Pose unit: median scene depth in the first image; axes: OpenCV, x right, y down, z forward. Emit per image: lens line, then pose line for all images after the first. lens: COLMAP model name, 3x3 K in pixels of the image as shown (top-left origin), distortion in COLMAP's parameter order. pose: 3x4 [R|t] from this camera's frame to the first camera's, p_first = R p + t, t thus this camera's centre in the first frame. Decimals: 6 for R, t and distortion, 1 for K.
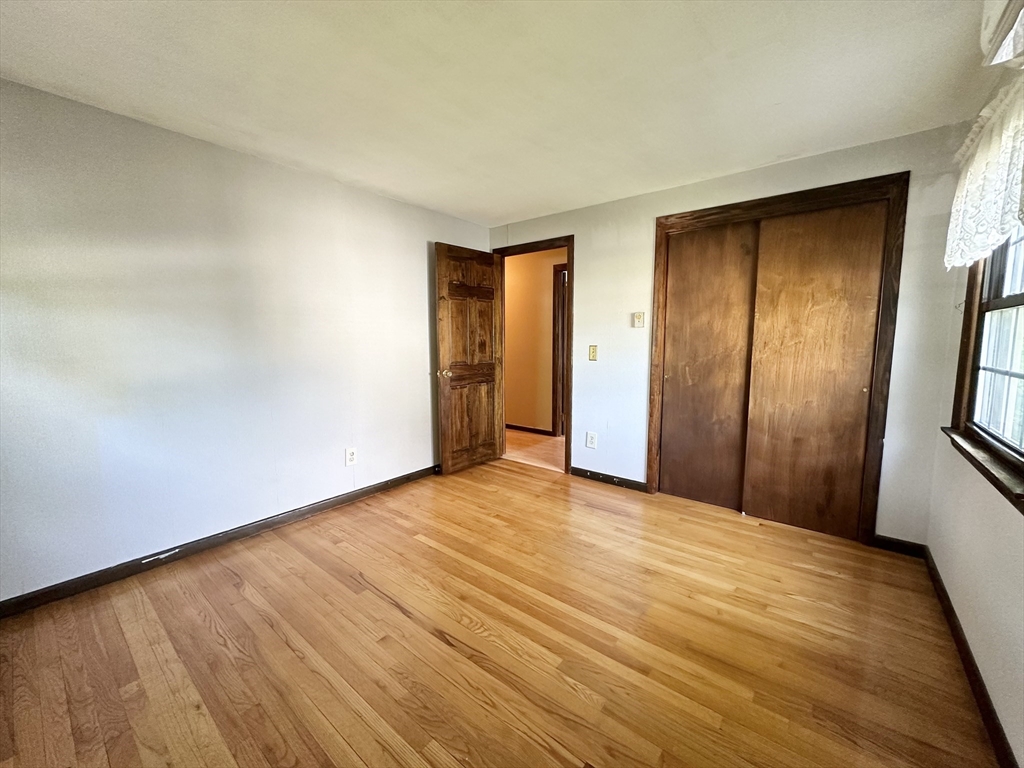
lens RADIAL K [[409.6, 0, 512.0], [0, 409.6, 384.0], [0, 0, 1]] dist [-0.000688, -0.000010]
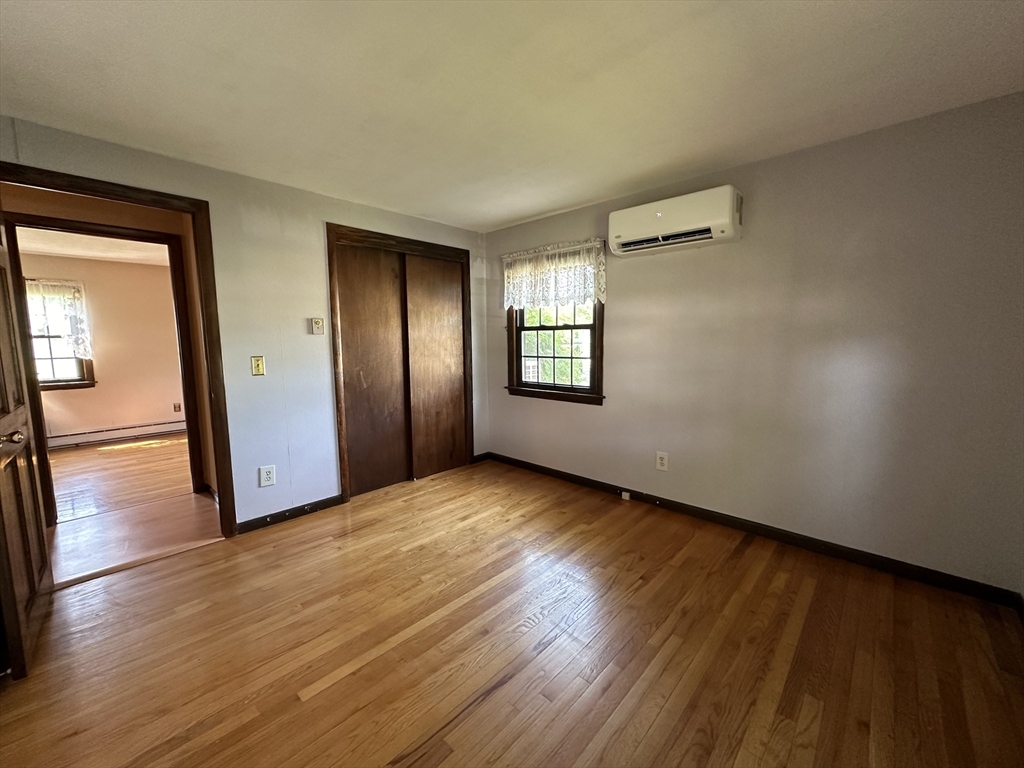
lens RADIAL K [[409.6, 0, 512.0], [0, 409.6, 384.0], [0, 0, 1]] dist [-0.000688, -0.000010]
pose [[0.070953, -0.110160, 0.991378, -0.683941], [0.119068, 0.987712, 0.101231, -0.078747], [-0.990348, 0.110859, 0.083198, 0.573224]]
